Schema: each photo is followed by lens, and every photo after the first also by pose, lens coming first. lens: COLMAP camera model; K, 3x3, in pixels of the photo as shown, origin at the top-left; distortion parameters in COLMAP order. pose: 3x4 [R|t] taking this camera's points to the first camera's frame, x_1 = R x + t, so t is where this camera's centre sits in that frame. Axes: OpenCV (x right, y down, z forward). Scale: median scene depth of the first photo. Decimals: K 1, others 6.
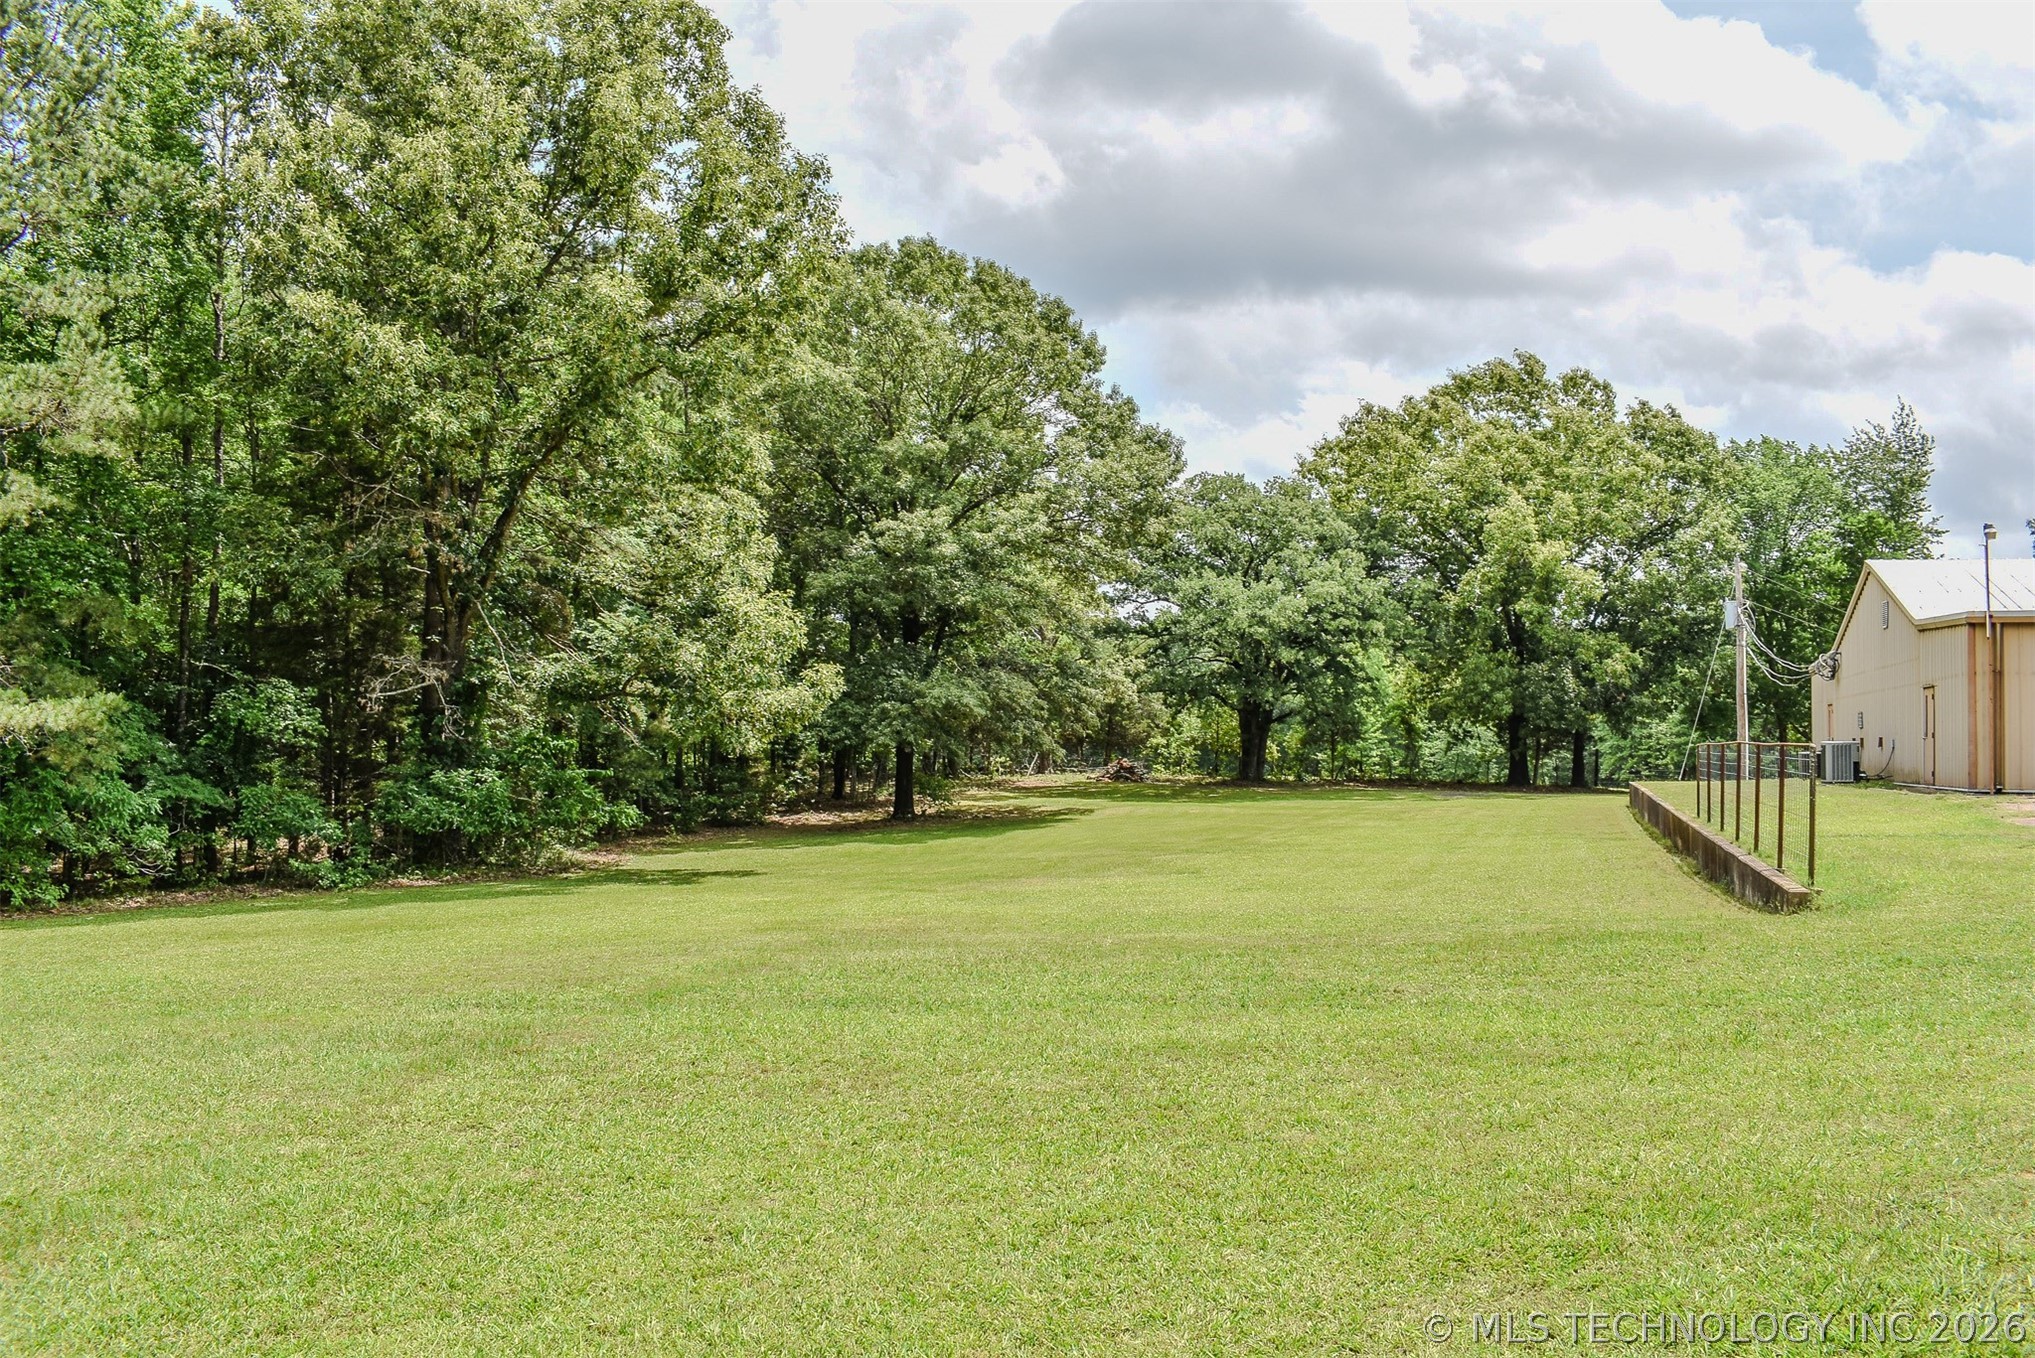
lens RADIAL K [[1665.9, 0, 1017.5], [0, 1665.9, 679.0], [0, 0, 1]] dist [-0.087669, 0.005454]
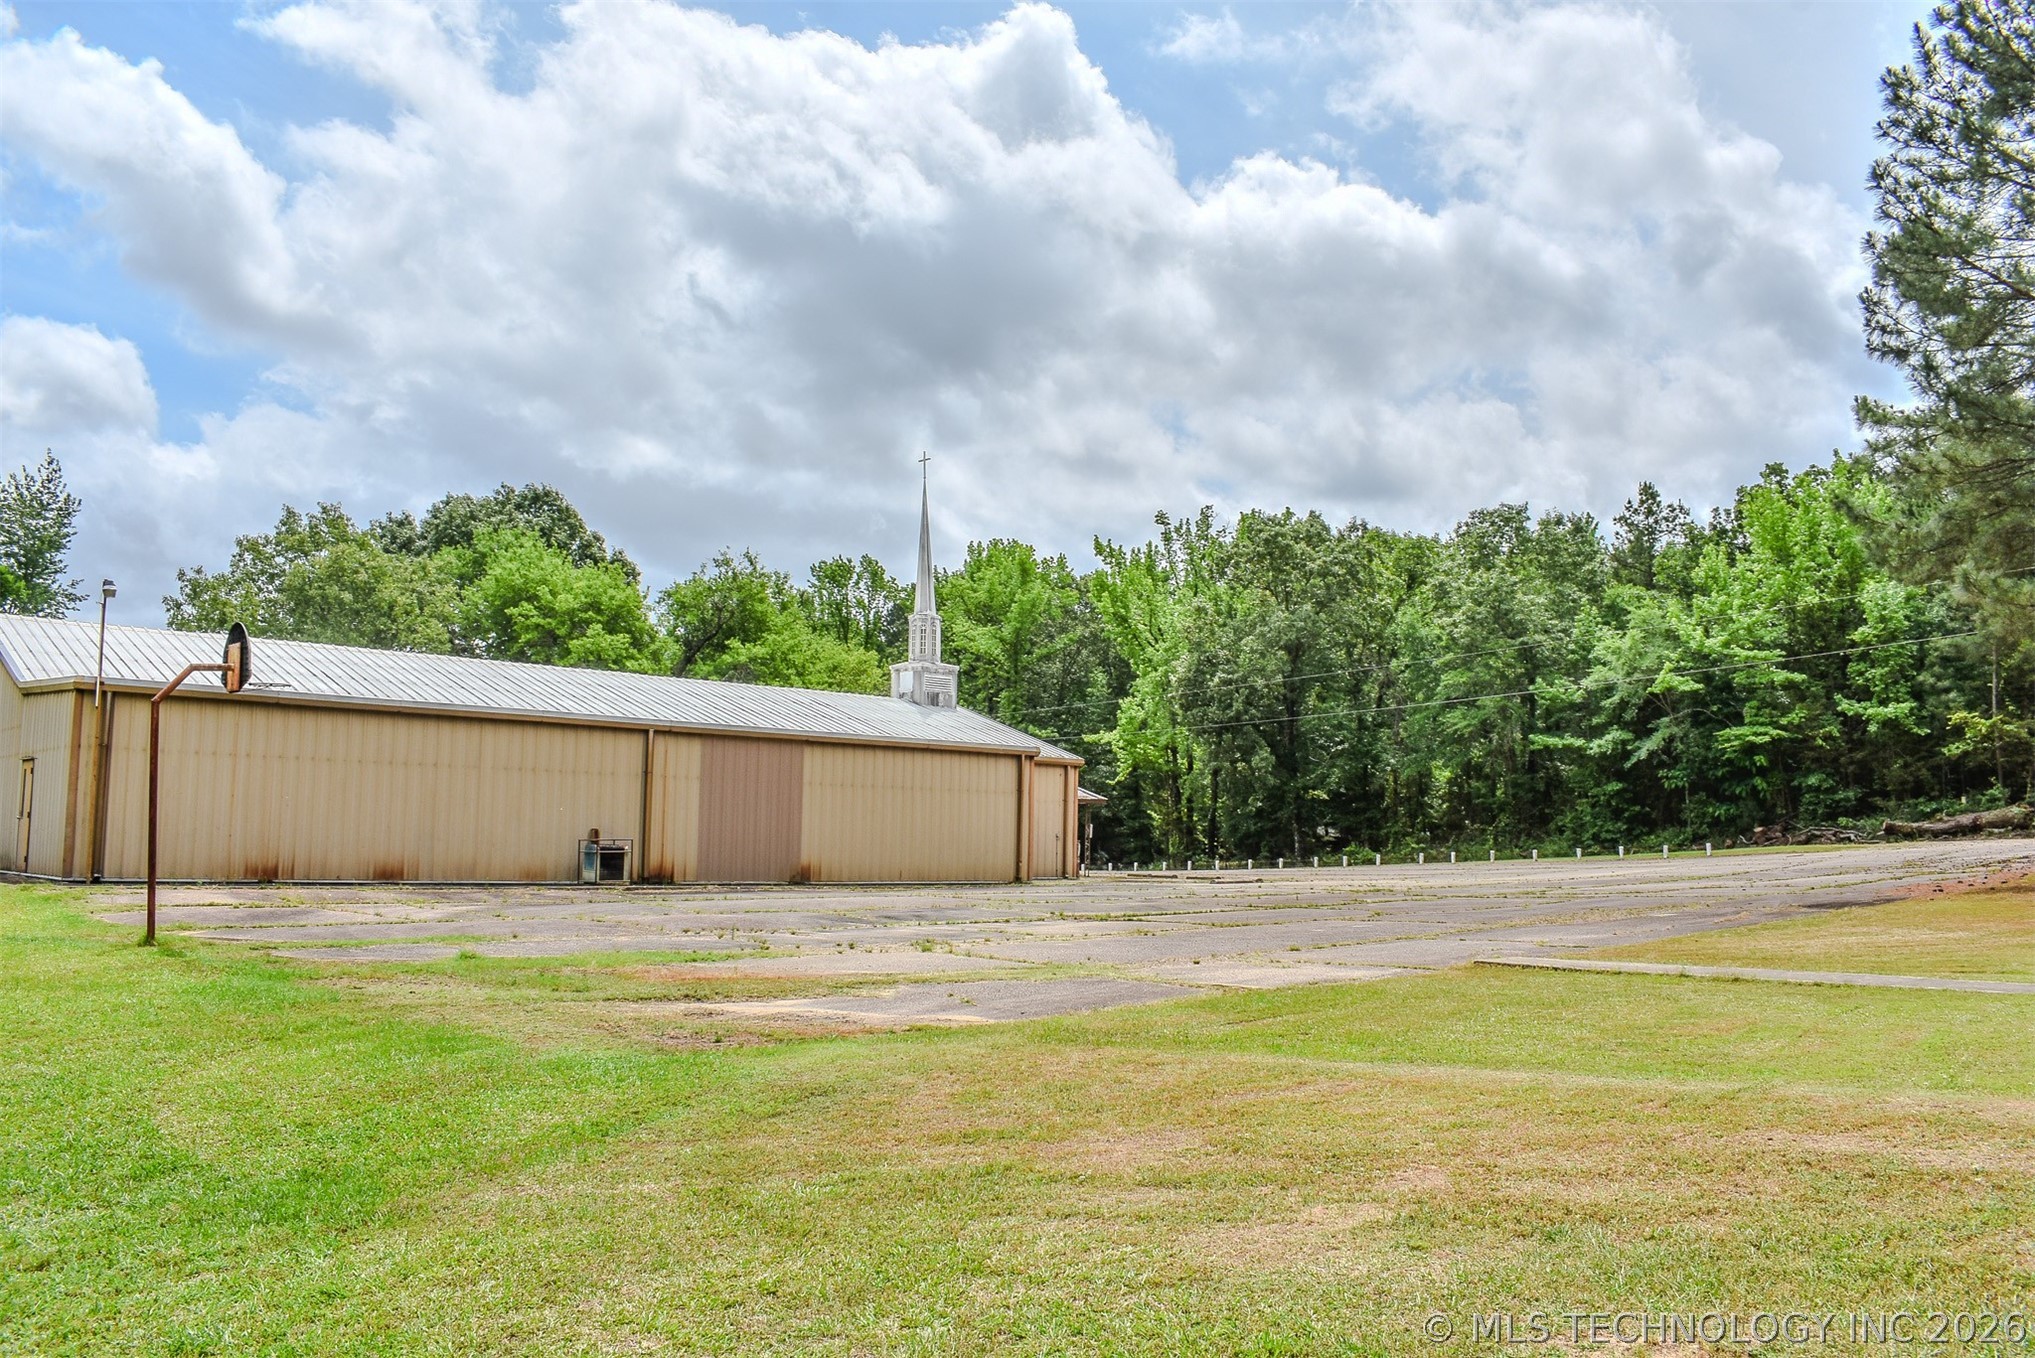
lens RADIAL K [[1665.9, 0, 1017.5], [0, 1665.9, 679.0], [0, 0, 1]] dist [-0.087669, 0.005454]
pose [[0.501785, 0.085527, 0.860754, 0.085335], [-0.044296, 0.996335, -0.073175, 0.001861], [-0.863858, -0.001410, 0.503734, 0.110578]]
